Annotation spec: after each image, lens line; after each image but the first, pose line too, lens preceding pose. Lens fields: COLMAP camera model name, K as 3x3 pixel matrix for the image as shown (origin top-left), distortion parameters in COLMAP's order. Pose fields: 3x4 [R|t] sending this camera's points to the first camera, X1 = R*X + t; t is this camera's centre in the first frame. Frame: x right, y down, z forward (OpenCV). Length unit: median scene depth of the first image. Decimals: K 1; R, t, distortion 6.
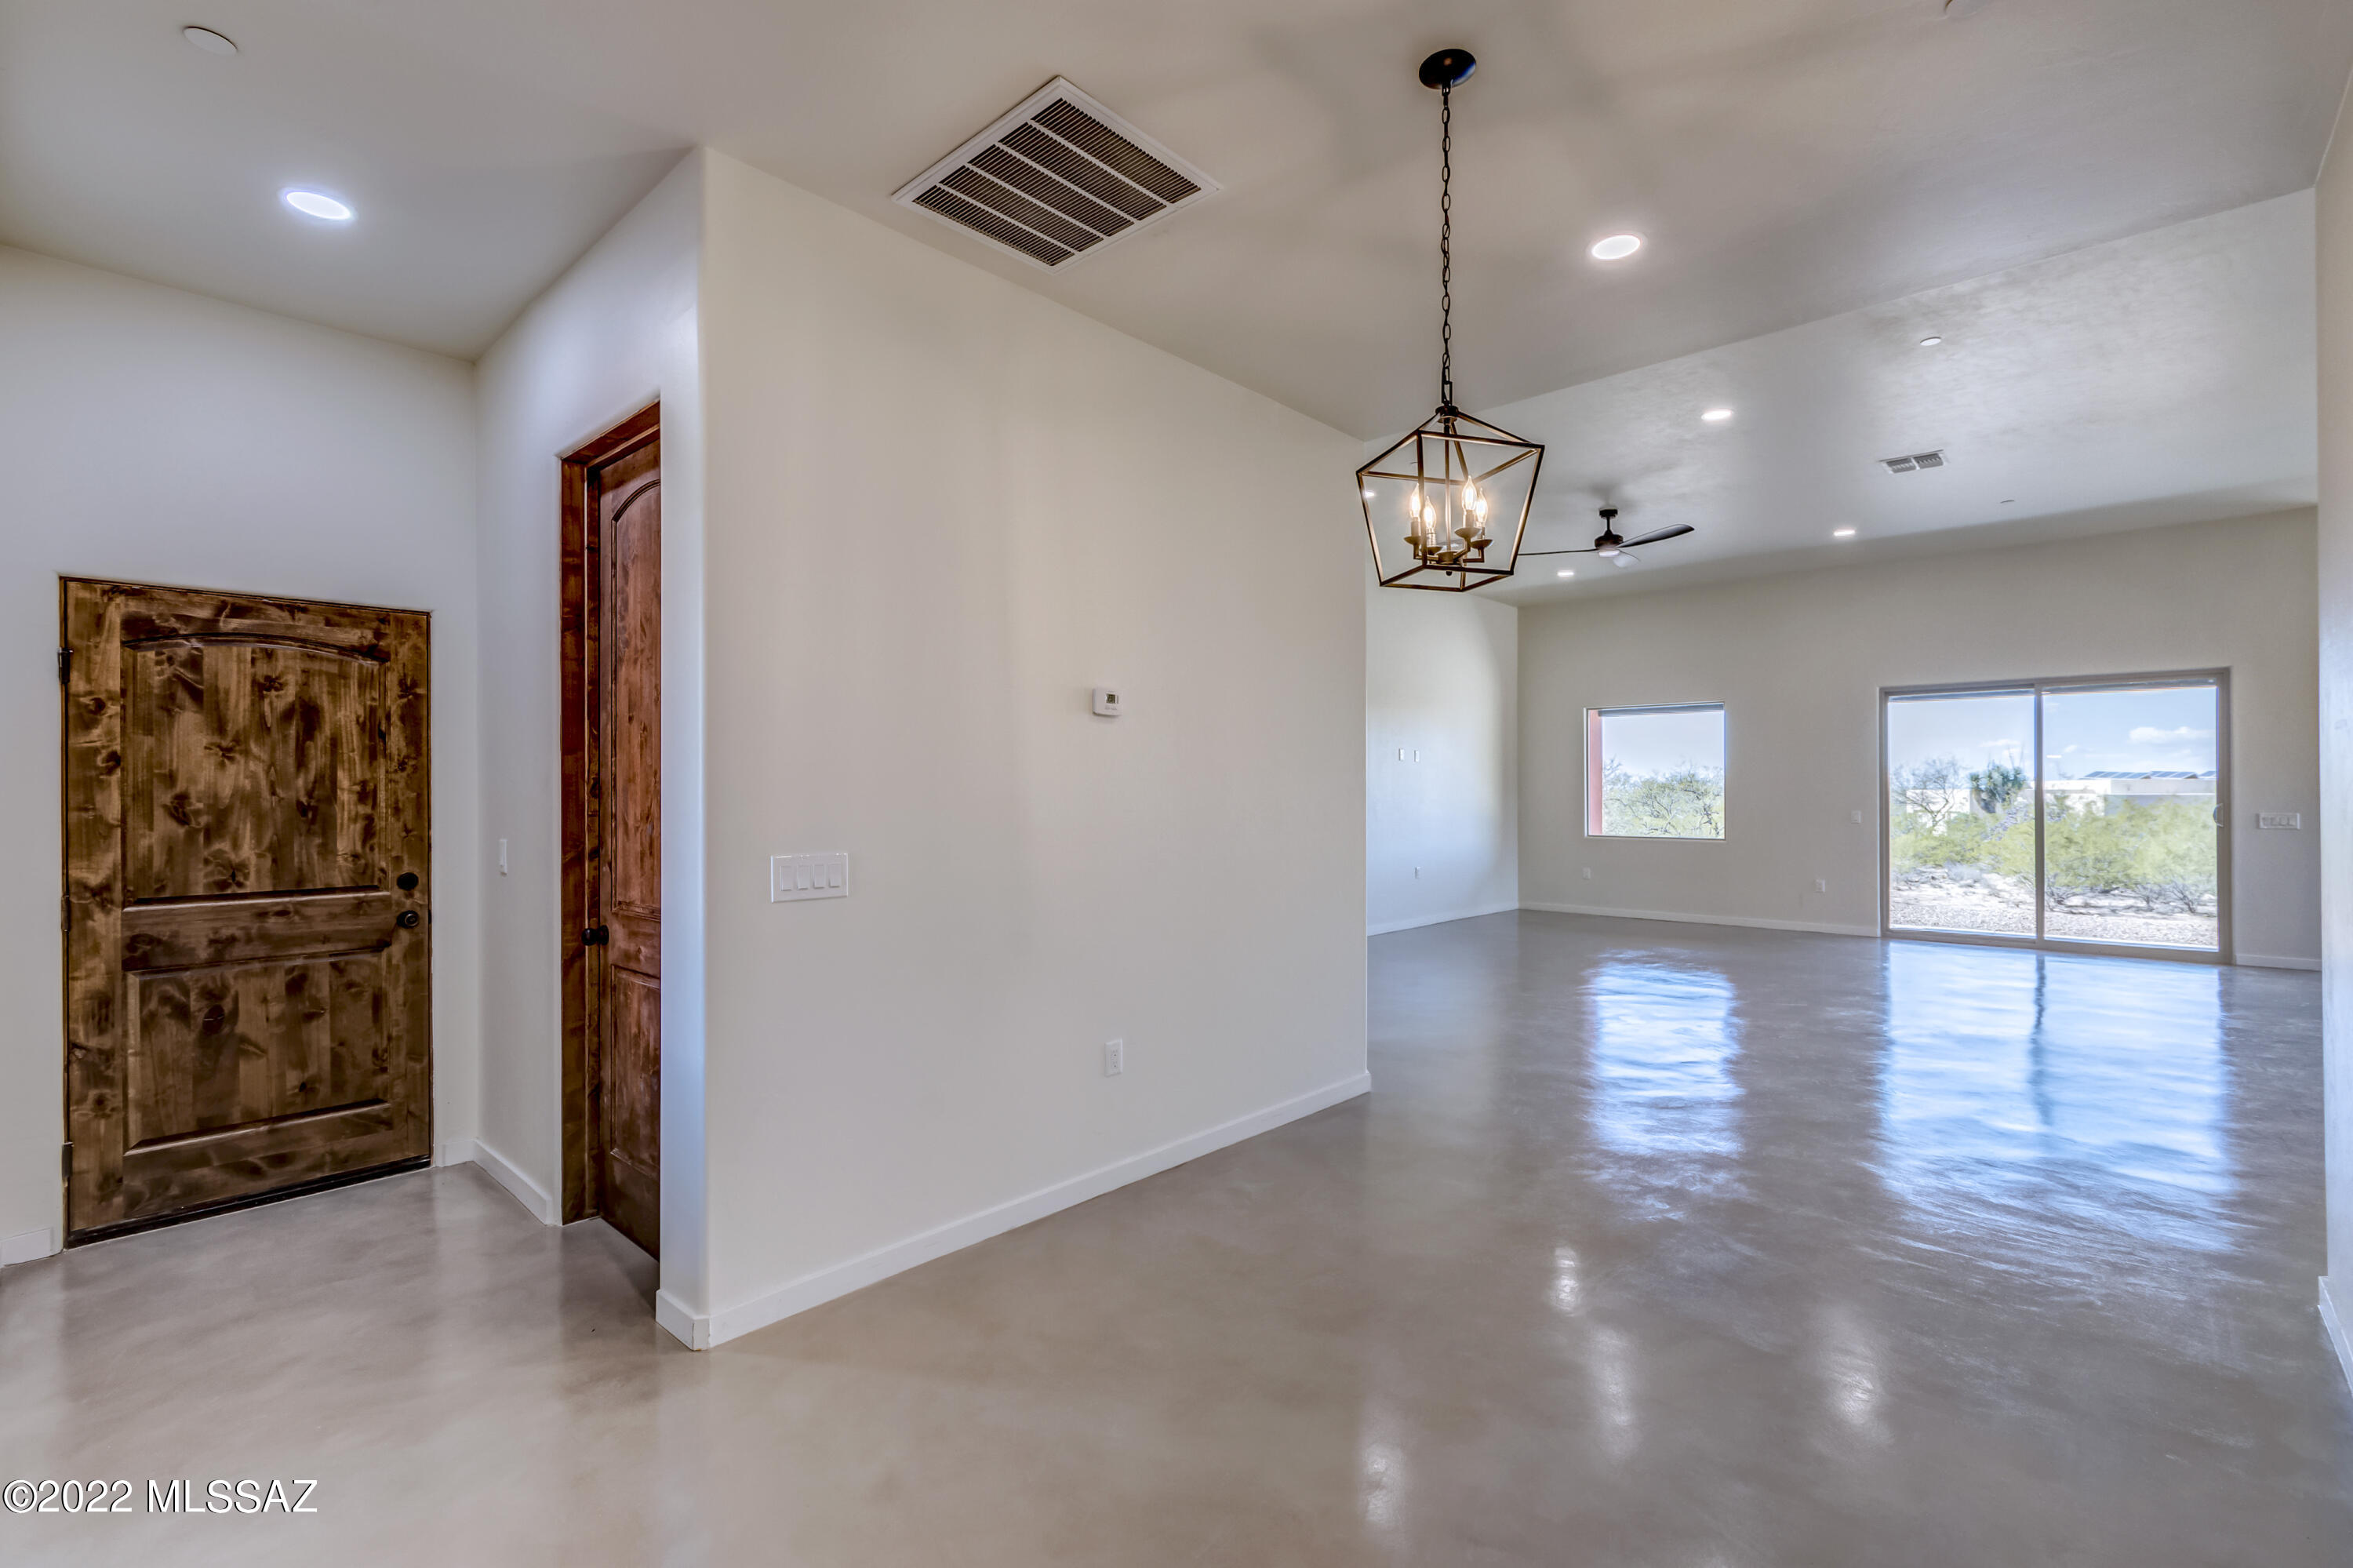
lens RADIAL K [[1040.5, 0, 1192.0], [0, 1040.5, 795.4], [0, 0, 1]] dist [0.001584, 0.000075]
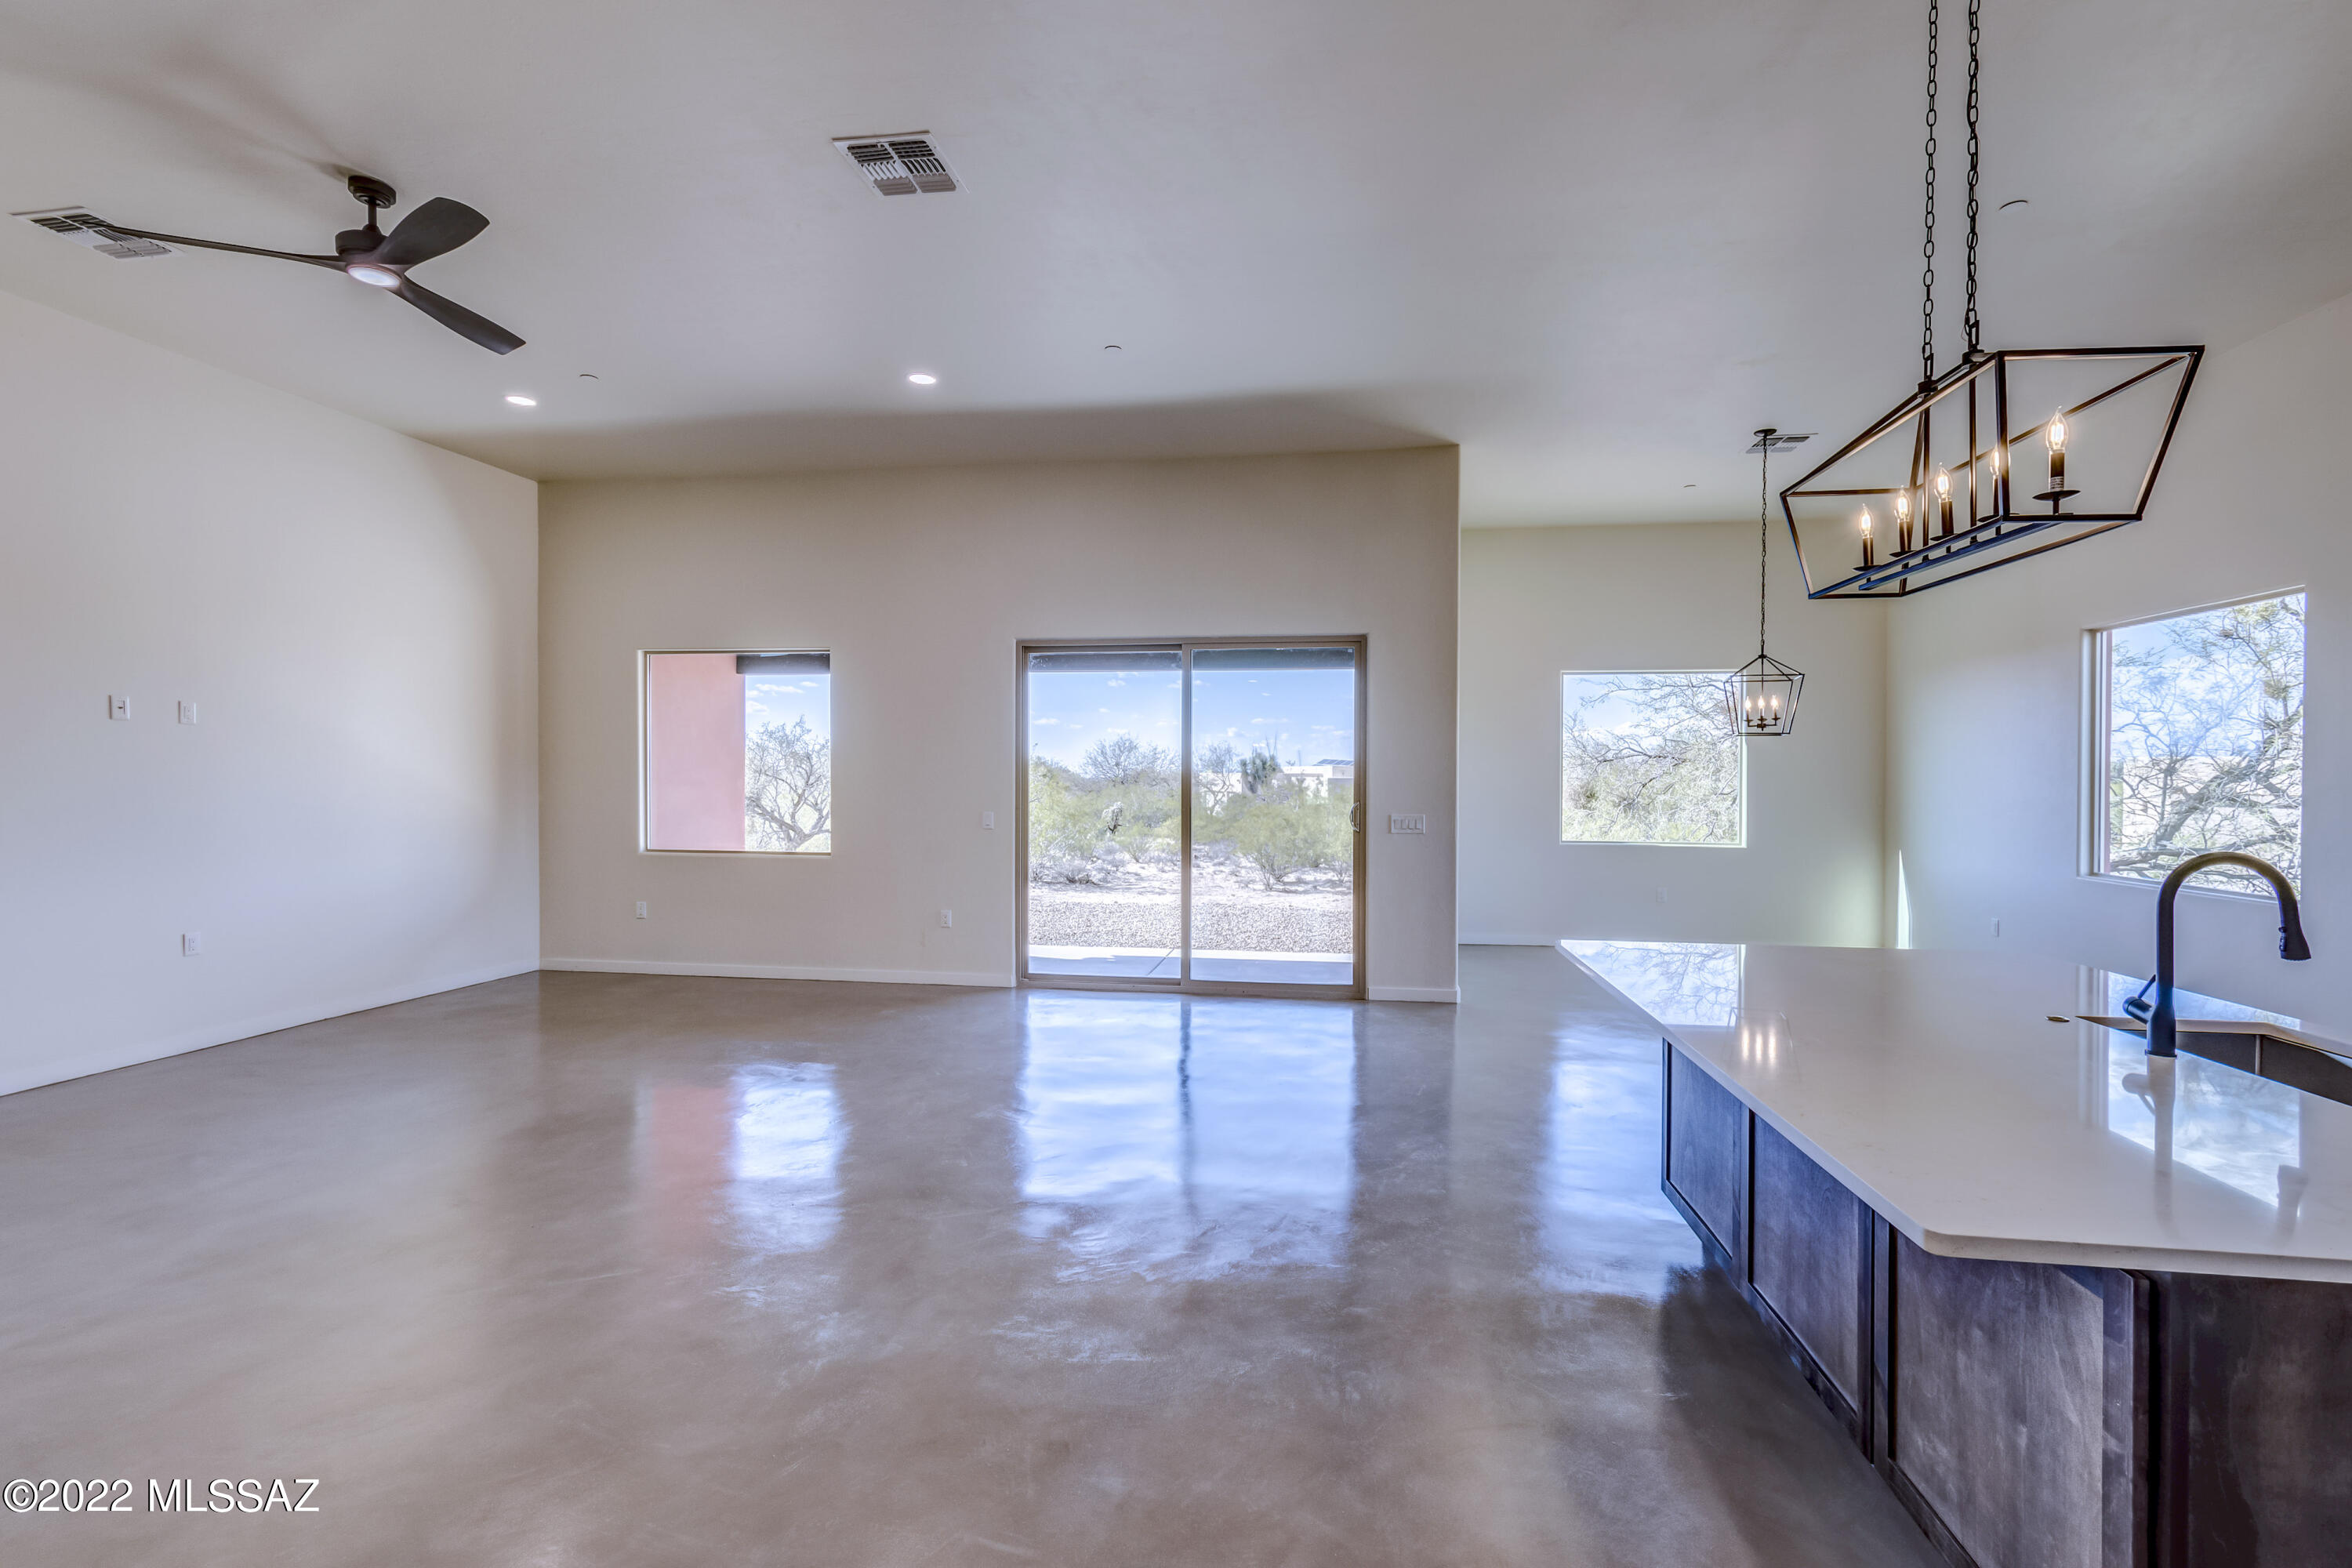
lens RADIAL K [[1040.0, 0, 1197.9], [0, 1040.0, 784.3], [0, 0, 1]] dist [0.001584, 0.000075]
pose [[0.832233, 0.000522, 0.554426, 0.641771], [-0.005537, 0.999958, 0.007371, -0.016422], [-0.554398, -0.009204, 0.832201, 0.583880]]
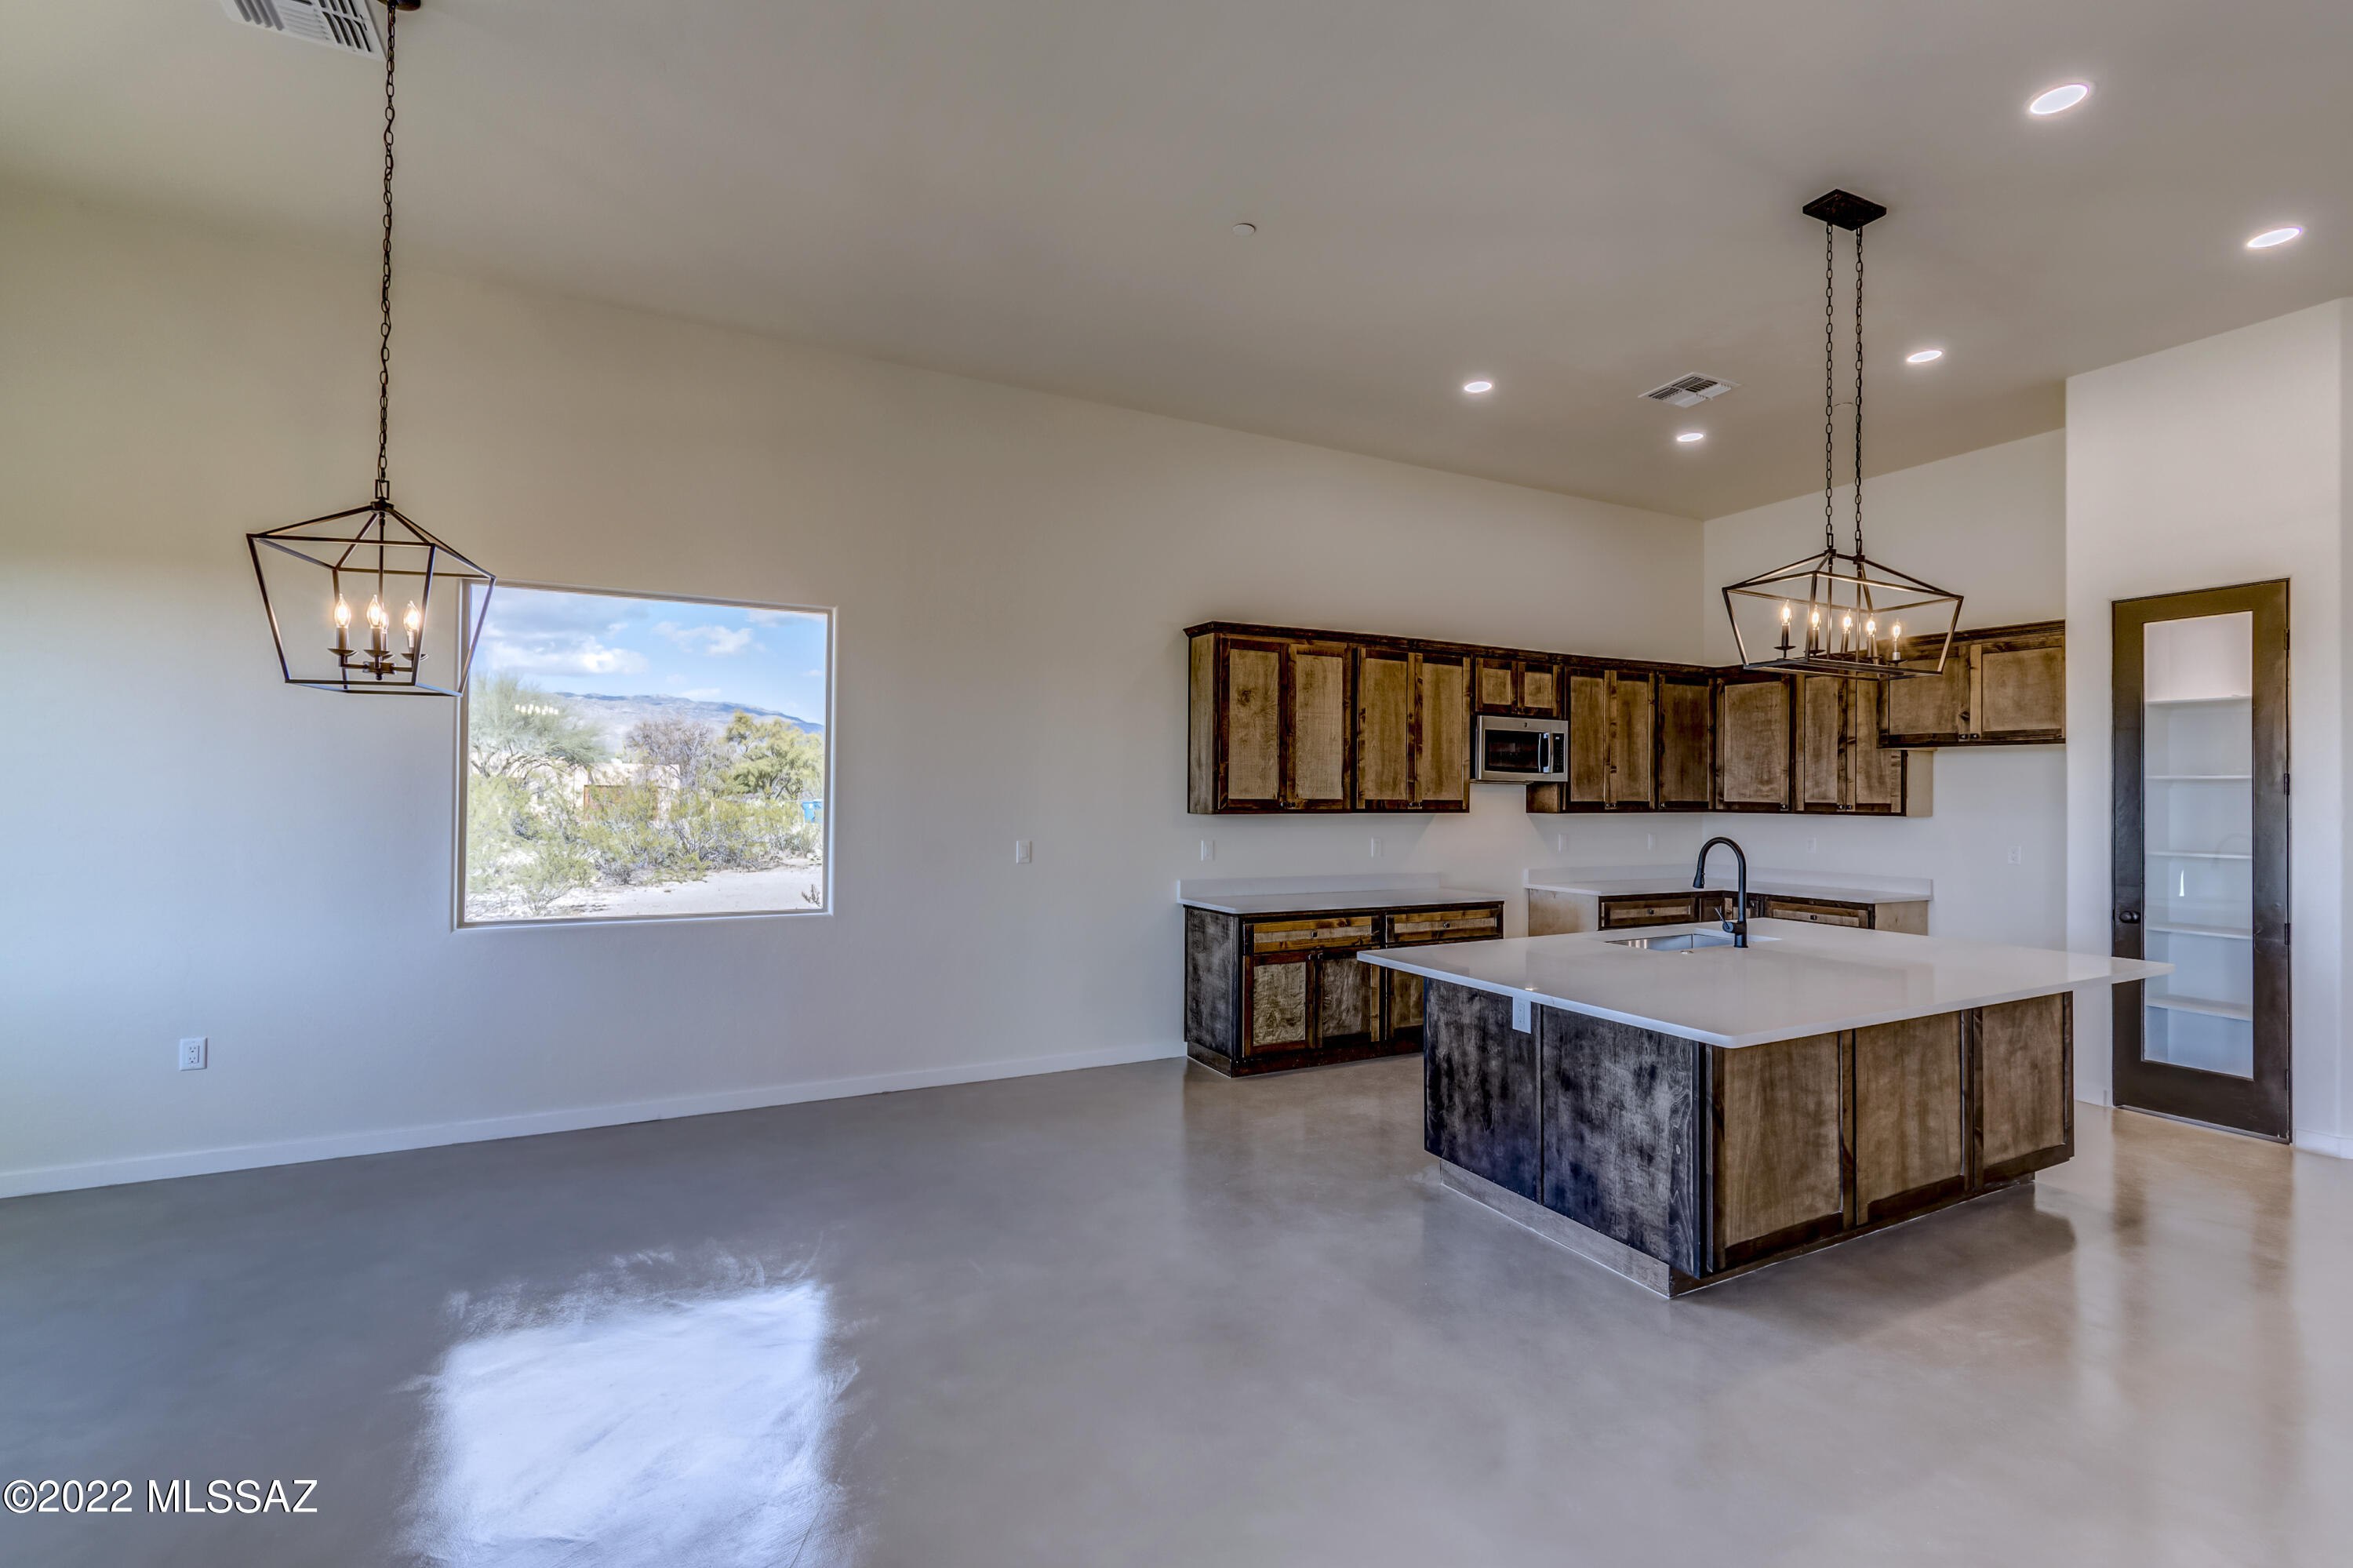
lens RADIAL K [[1040.5, 0, 1202.7], [0, 1040.5, 782.2], [0, 0, 1]] dist [0.001584, 0.000075]
pose [[-0.938564, -0.000442, 0.345106, 1.270661], [-0.005689, 0.999883, -0.014191, -0.017317], [-0.345059, -0.015282, -0.938456, 1.538973]]
